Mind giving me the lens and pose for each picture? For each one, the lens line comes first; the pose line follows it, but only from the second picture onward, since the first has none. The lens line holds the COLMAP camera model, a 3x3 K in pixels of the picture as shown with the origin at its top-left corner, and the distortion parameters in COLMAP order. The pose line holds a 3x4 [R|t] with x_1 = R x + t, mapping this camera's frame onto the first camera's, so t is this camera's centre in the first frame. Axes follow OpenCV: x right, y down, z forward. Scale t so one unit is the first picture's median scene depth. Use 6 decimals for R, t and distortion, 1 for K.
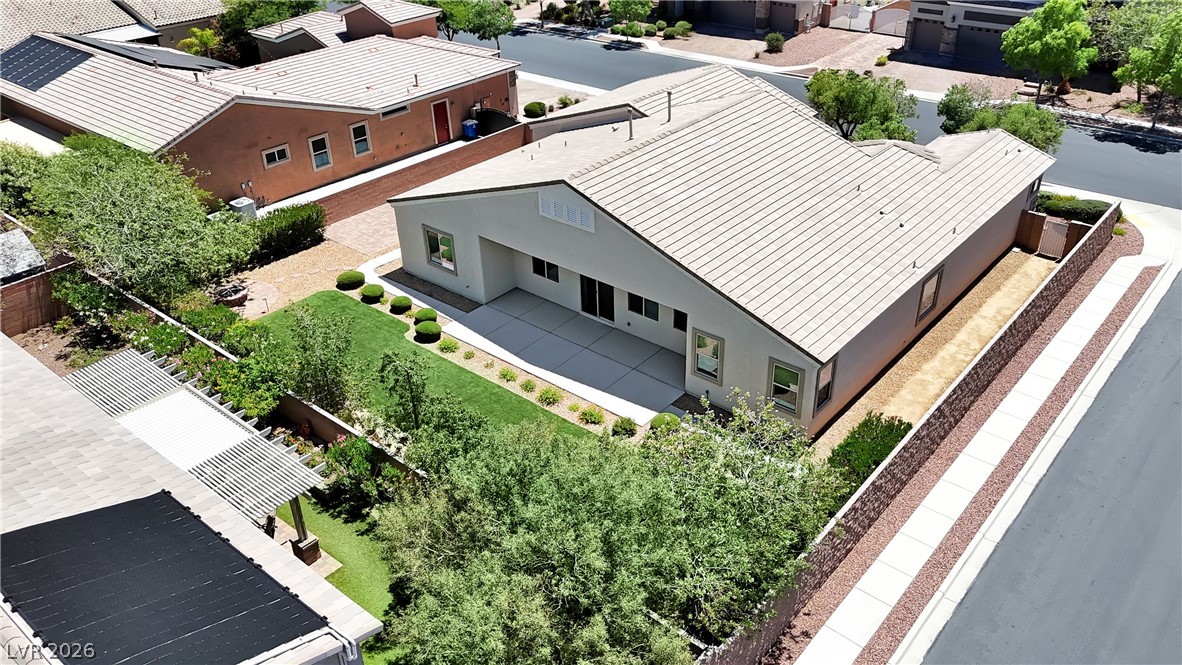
lens RADIAL K [[890.5, 0, 602.3], [0, 890.5, 357.9], [0, 0, 1]] dist [0.063164, -0.037433]
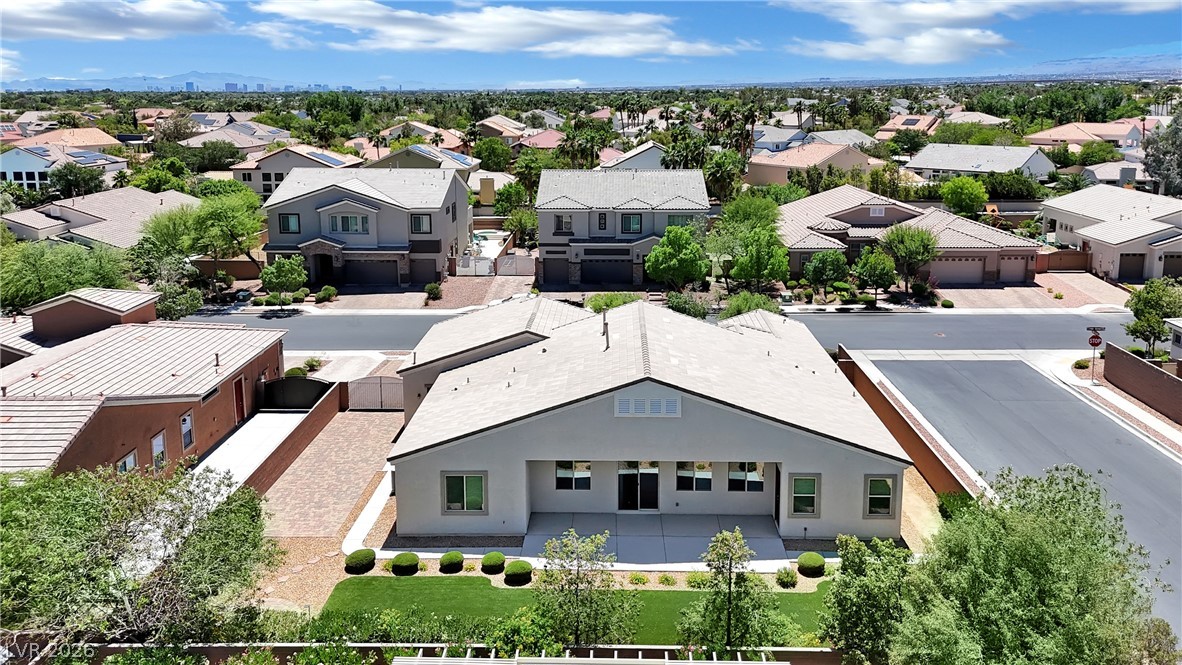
lens RADIAL K [[890.5, 0, 591.9], [0, 890.5, 268.3], [0, 0, 1]] dist [0.063164, -0.037433]
pose [[0.778323, -0.102646, 0.619417, -0.586563], [0.328095, 0.907625, -0.261858, -0.040218], [-0.535320, 0.407038, 0.740103, 0.115765]]
